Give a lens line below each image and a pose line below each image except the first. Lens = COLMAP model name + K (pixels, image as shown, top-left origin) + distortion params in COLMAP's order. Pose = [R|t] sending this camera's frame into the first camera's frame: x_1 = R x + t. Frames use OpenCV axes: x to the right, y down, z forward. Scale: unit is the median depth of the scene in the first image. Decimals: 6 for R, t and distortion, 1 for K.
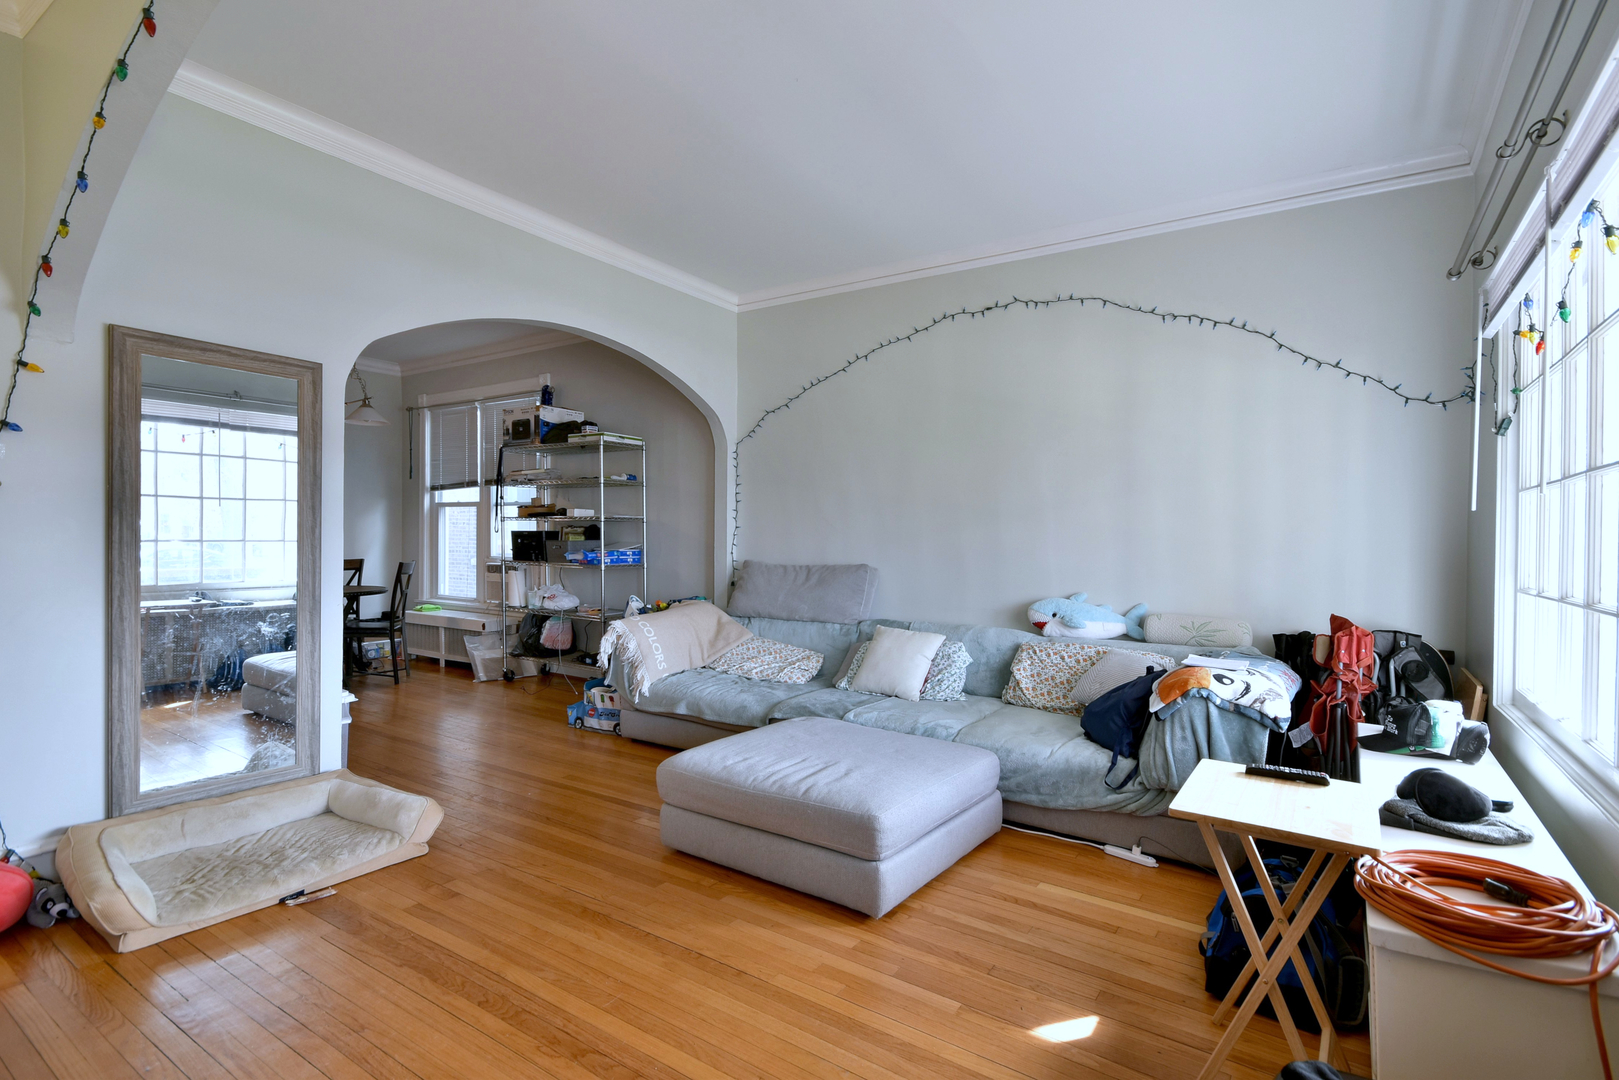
lens RADIAL K [[772.2, 0, 832.6], [0, 772.2, 536.9], [0, 0, 1]] dist [0.001962, 0.000572]
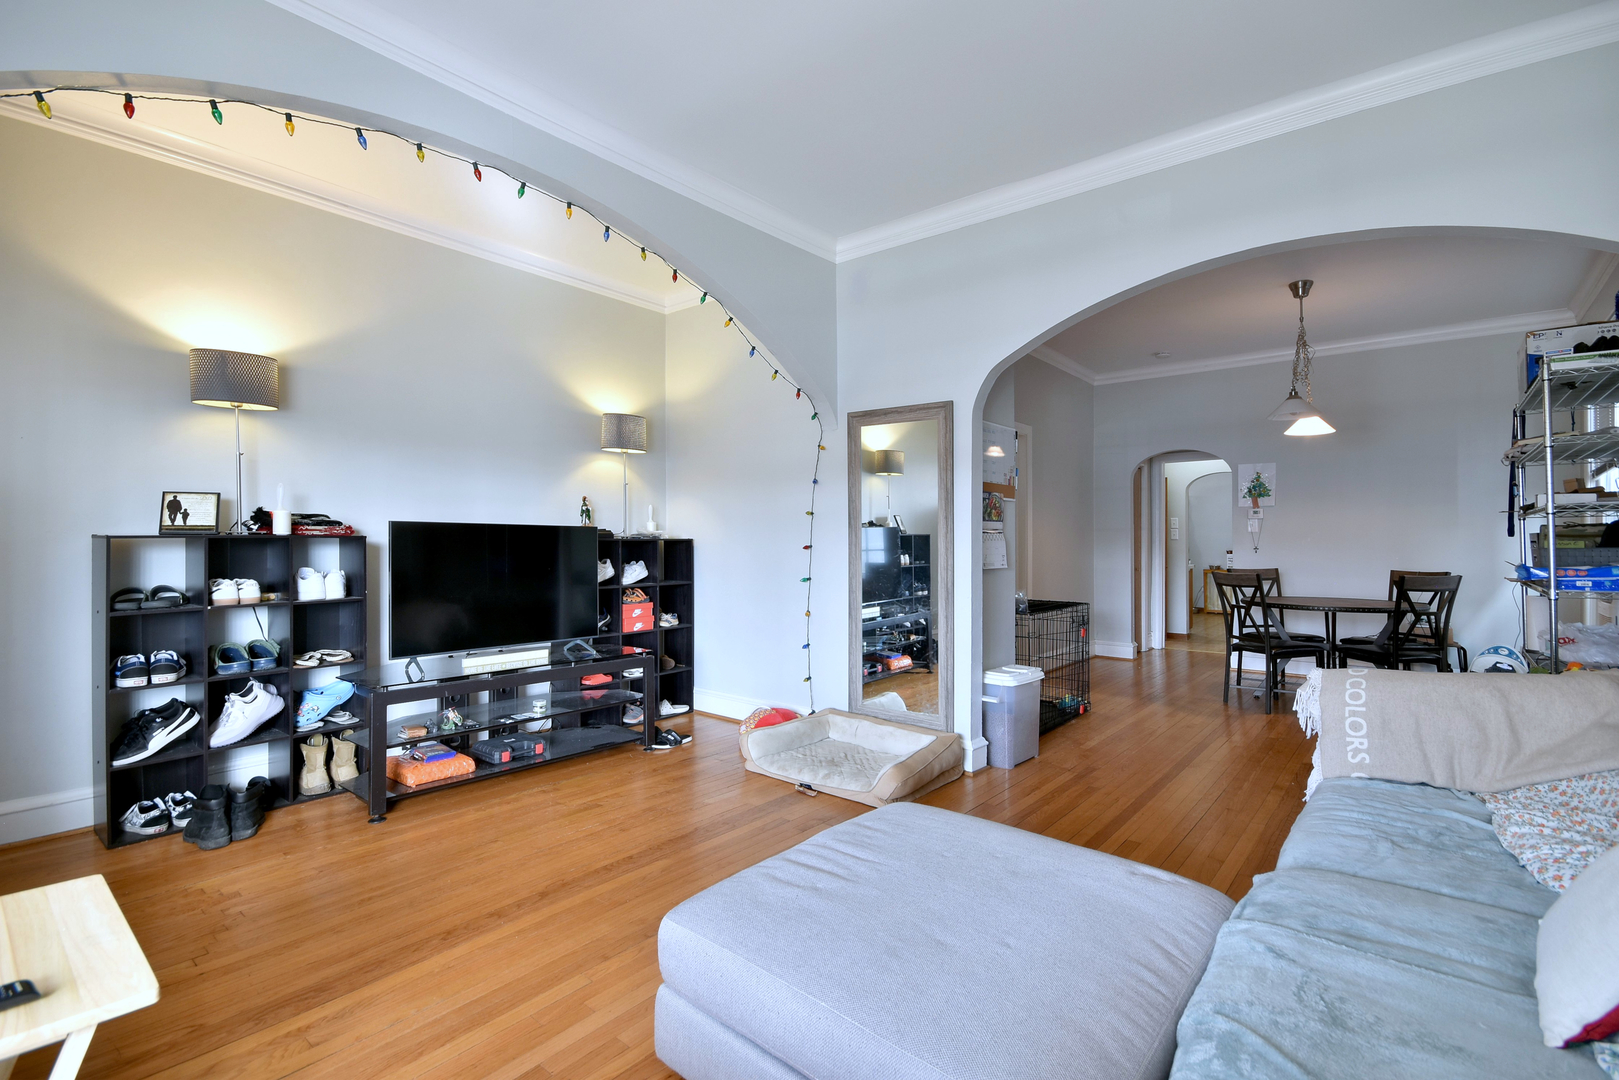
lens RADIAL K [[772.2, 0, 832.6], [0, 772.2, 536.9], [0, 0, 1]] dist [0.001962, 0.000572]
pose [[-0.115048, -0.014703, -0.993251, 0.710722], [-0.005659, 0.999884, -0.014146, 0.016177], [0.993344, 0.003993, -0.115118, 1.153576]]
